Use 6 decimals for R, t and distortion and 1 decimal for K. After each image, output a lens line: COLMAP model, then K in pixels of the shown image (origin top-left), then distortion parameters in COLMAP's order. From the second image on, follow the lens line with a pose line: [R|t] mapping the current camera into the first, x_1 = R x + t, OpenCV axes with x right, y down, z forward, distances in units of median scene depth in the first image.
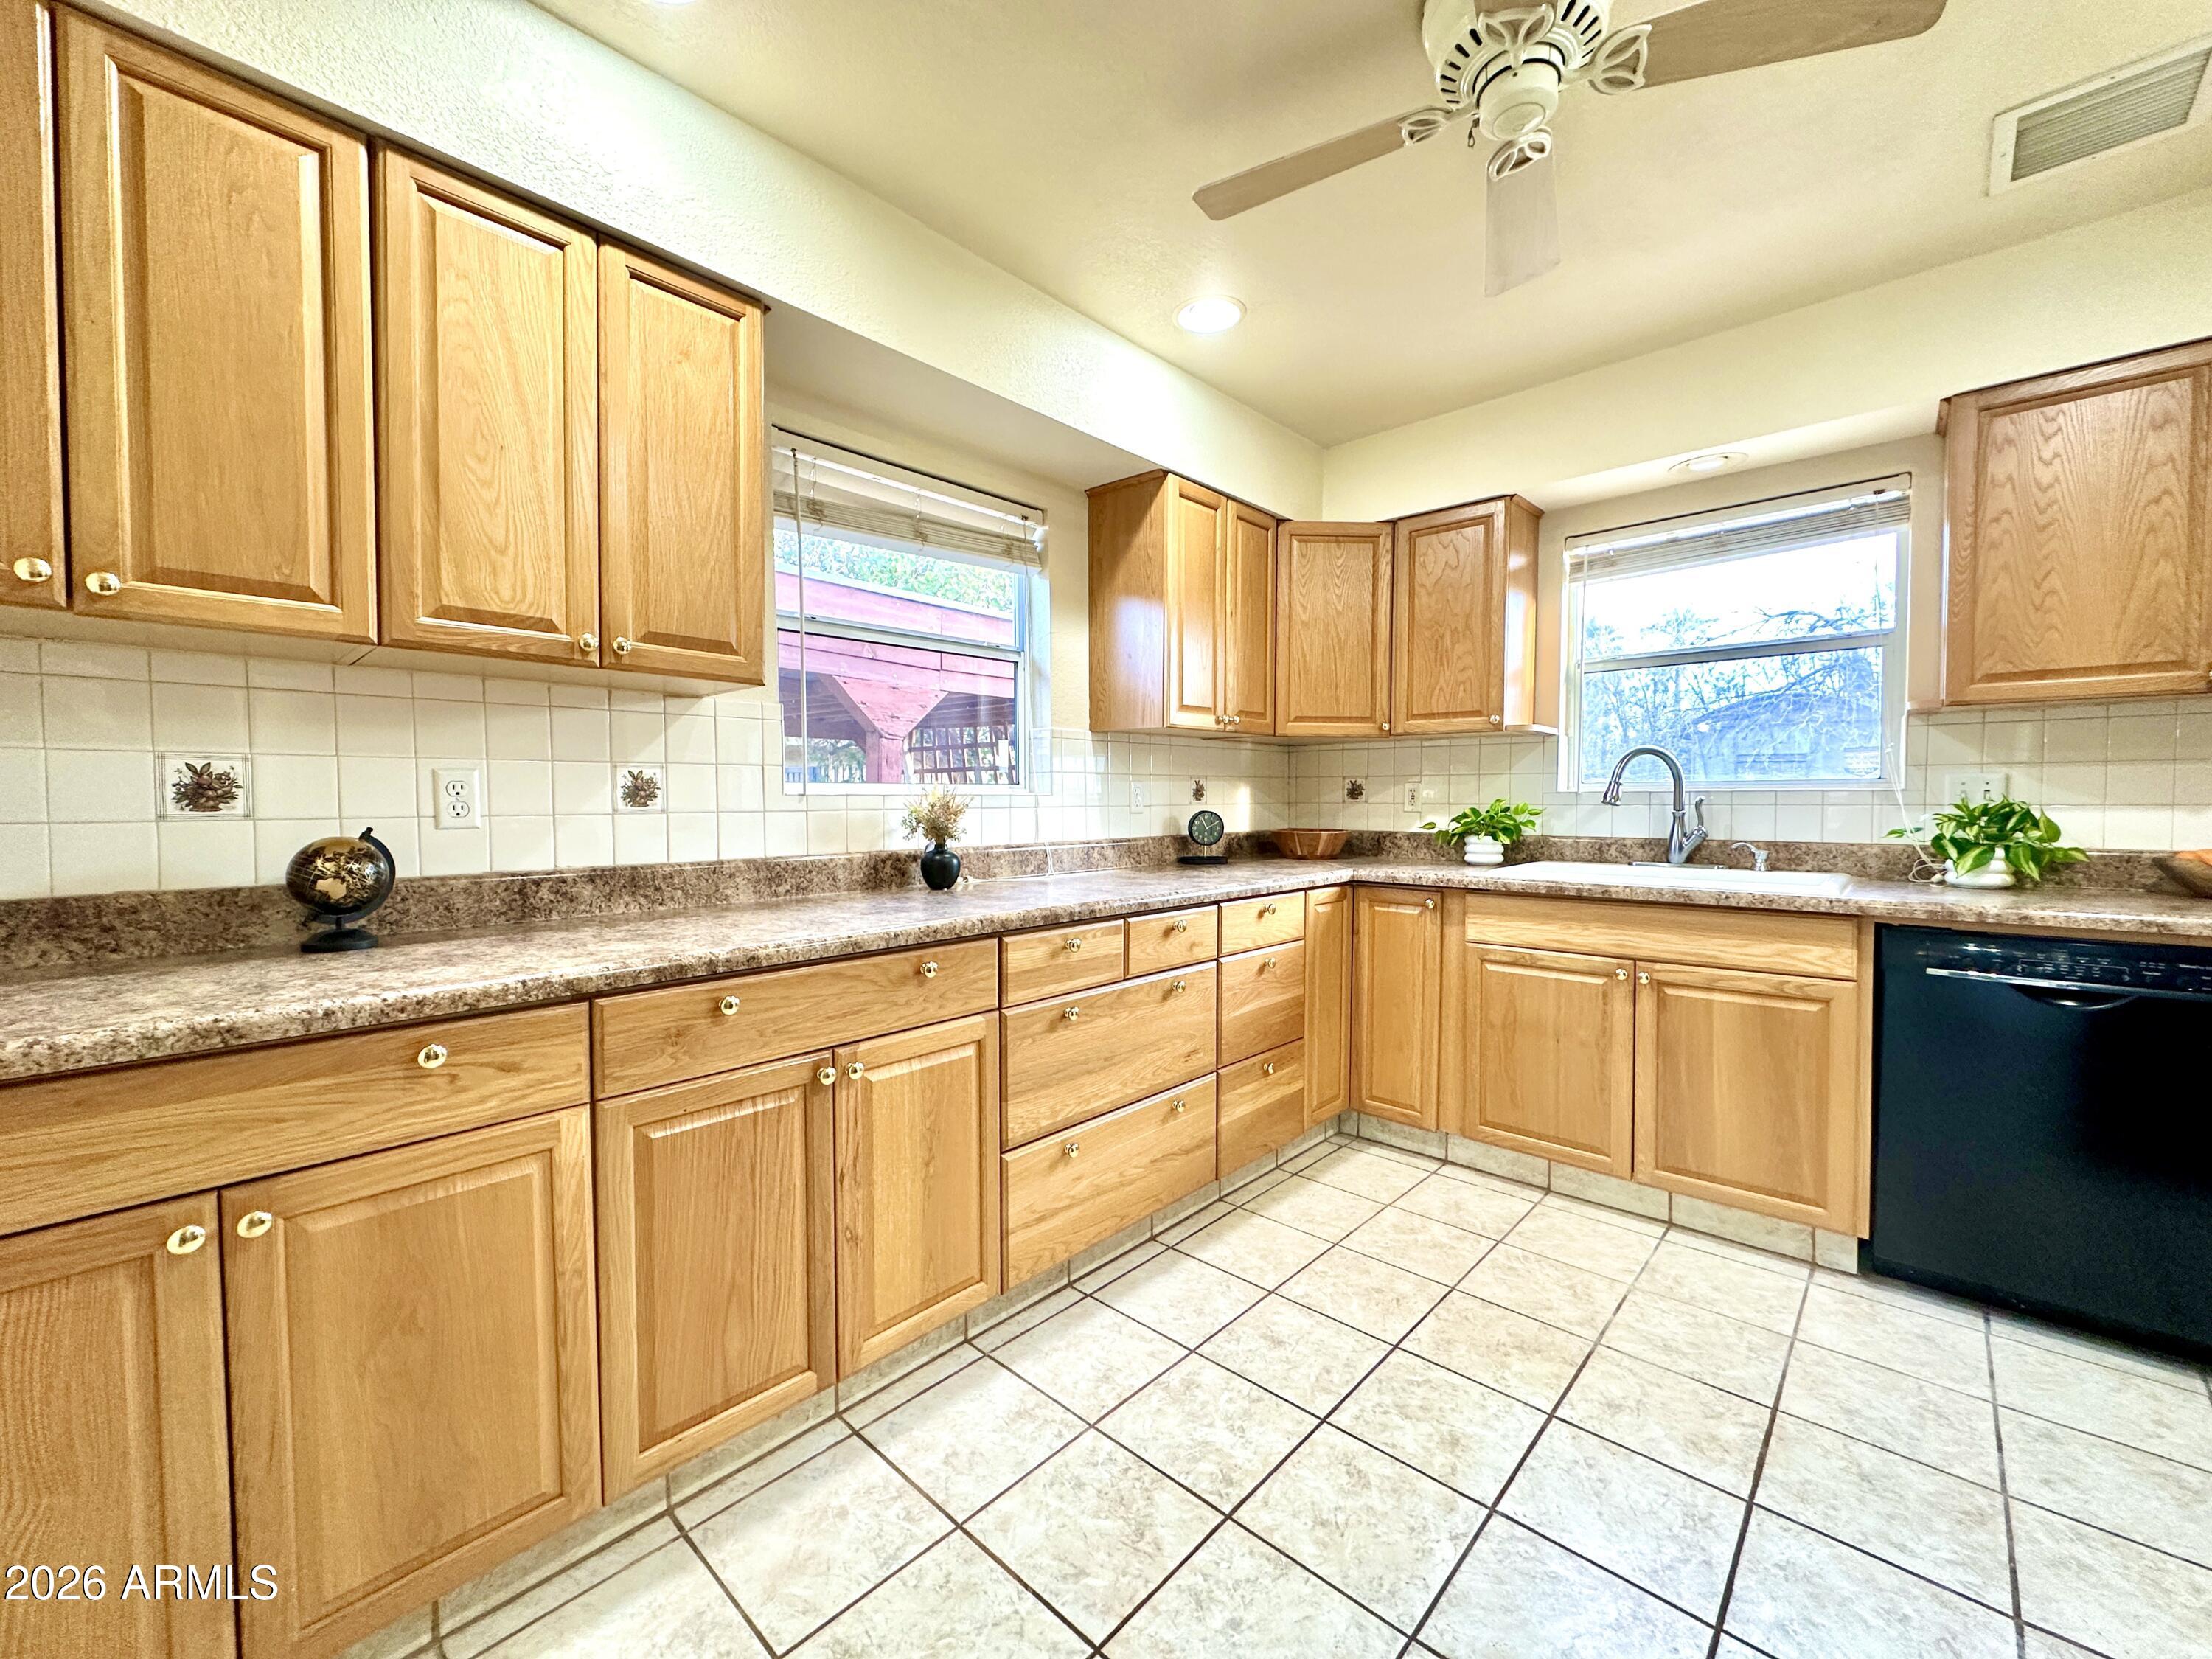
lens RADIAL K [[883.0, 0, 1106.0], [0, 883.0, 829.5], [0, 0, 1]] dist [-0.000973, 0.000320]
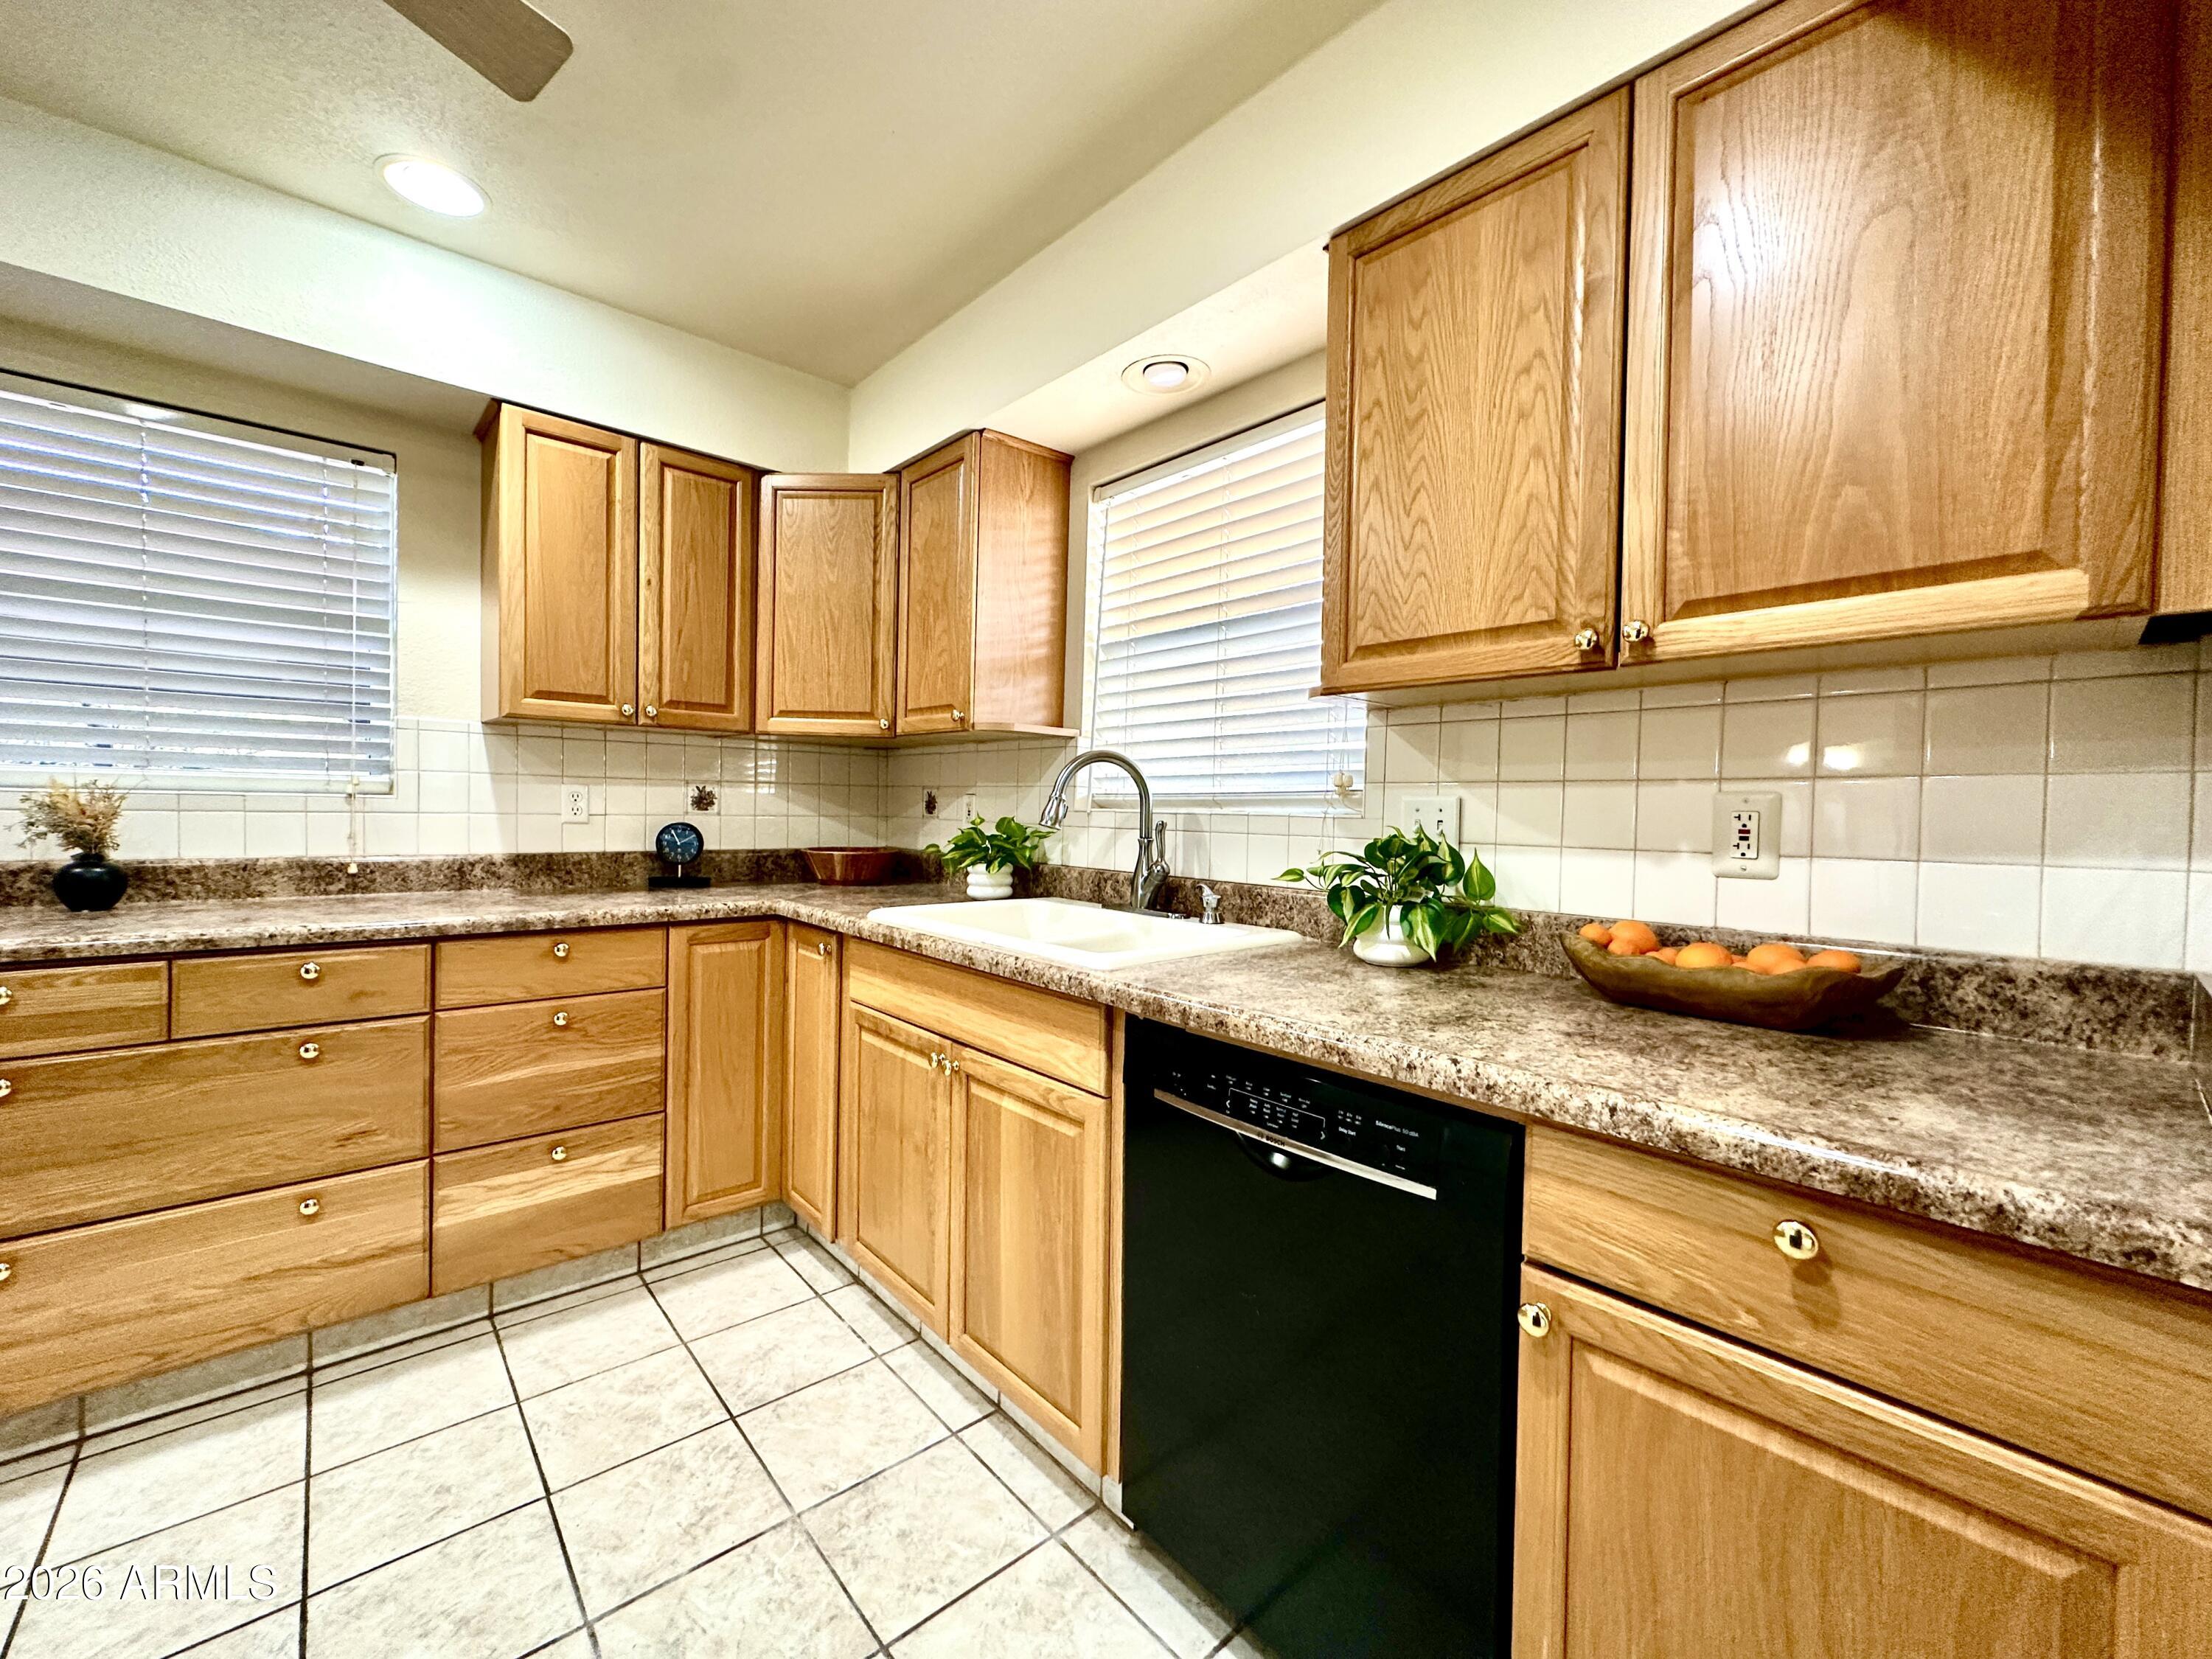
lens RADIAL K [[883.0, 0, 1106.0], [0, 883.0, 829.5], [0, 0, 1]] dist [-0.000973, 0.000320]
pose [[0.995088, 0.026571, -0.095361, 0.779532], [-0.027770, 0.999551, -0.011271, -0.021674], [0.095019, 0.013864, 0.995379, 0.280190]]
